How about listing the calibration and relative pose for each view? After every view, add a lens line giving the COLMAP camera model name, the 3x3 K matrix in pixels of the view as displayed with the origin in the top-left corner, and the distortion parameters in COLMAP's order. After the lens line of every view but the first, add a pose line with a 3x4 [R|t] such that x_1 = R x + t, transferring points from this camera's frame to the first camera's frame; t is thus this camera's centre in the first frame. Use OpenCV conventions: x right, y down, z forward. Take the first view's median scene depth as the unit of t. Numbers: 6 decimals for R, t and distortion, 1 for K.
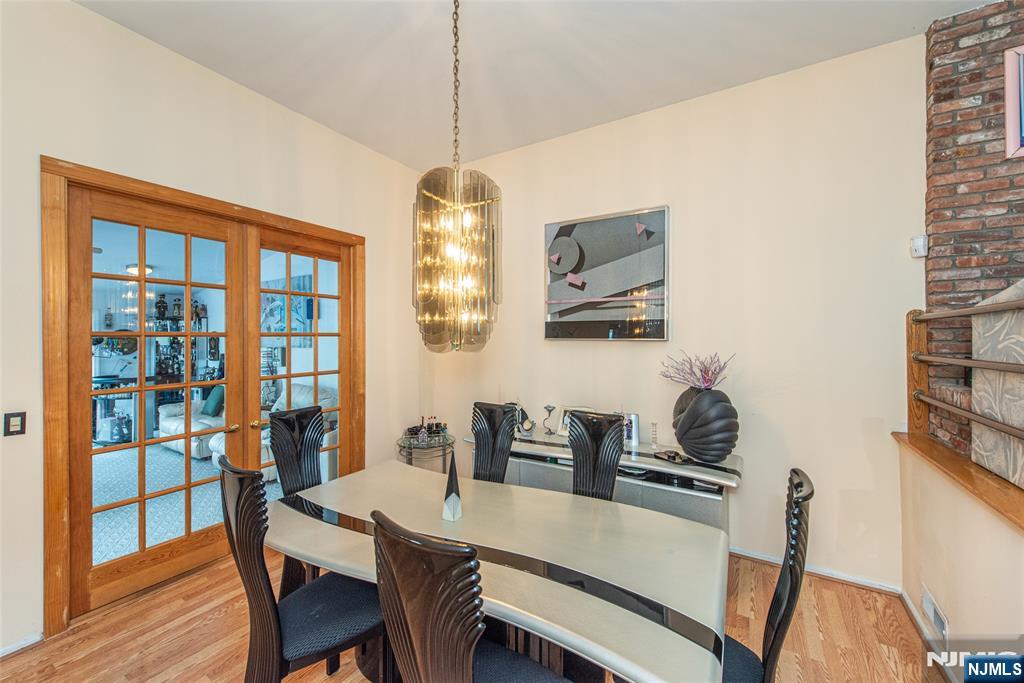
lens RADIAL K [[408.2, 0, 509.1], [0, 408.2, 332.7], [0, 0, 1]] dist [-0.011032, -0.003328]
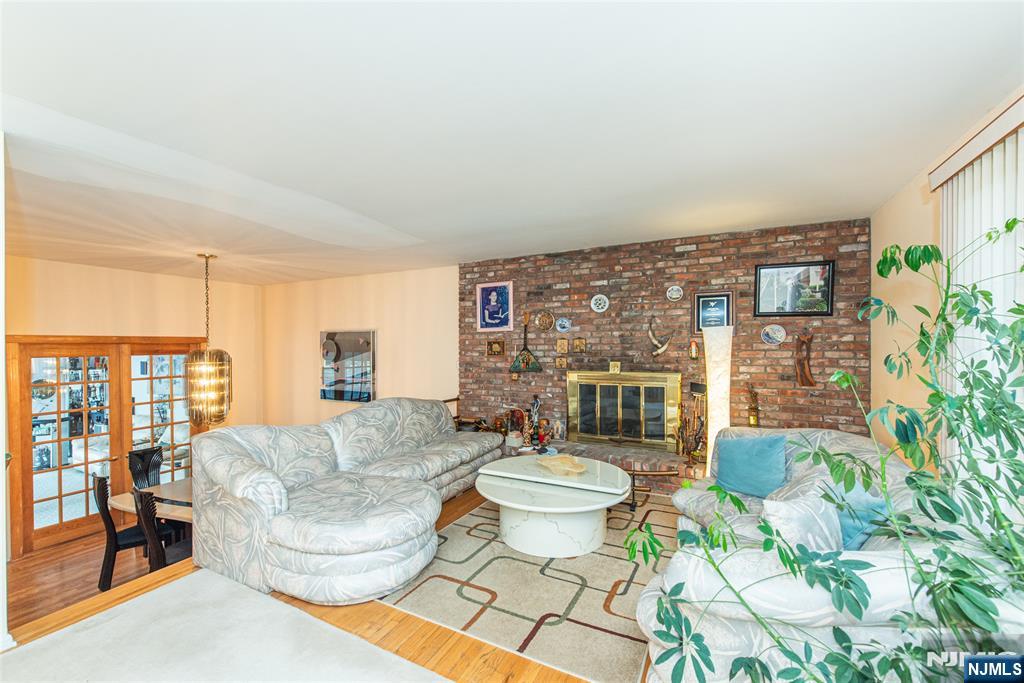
lens RADIAL K [[408.2, 0, 519.2], [0, 408.2, 346.9], [0, 0, 1]] dist [-0.011032, -0.003328]
pose [[0.992533, -0.001312, 0.121973, 1.039738], [-0.000136, 0.999930, 0.011859, -0.328909], [-0.121980, -0.011787, 0.992463, -1.158237]]
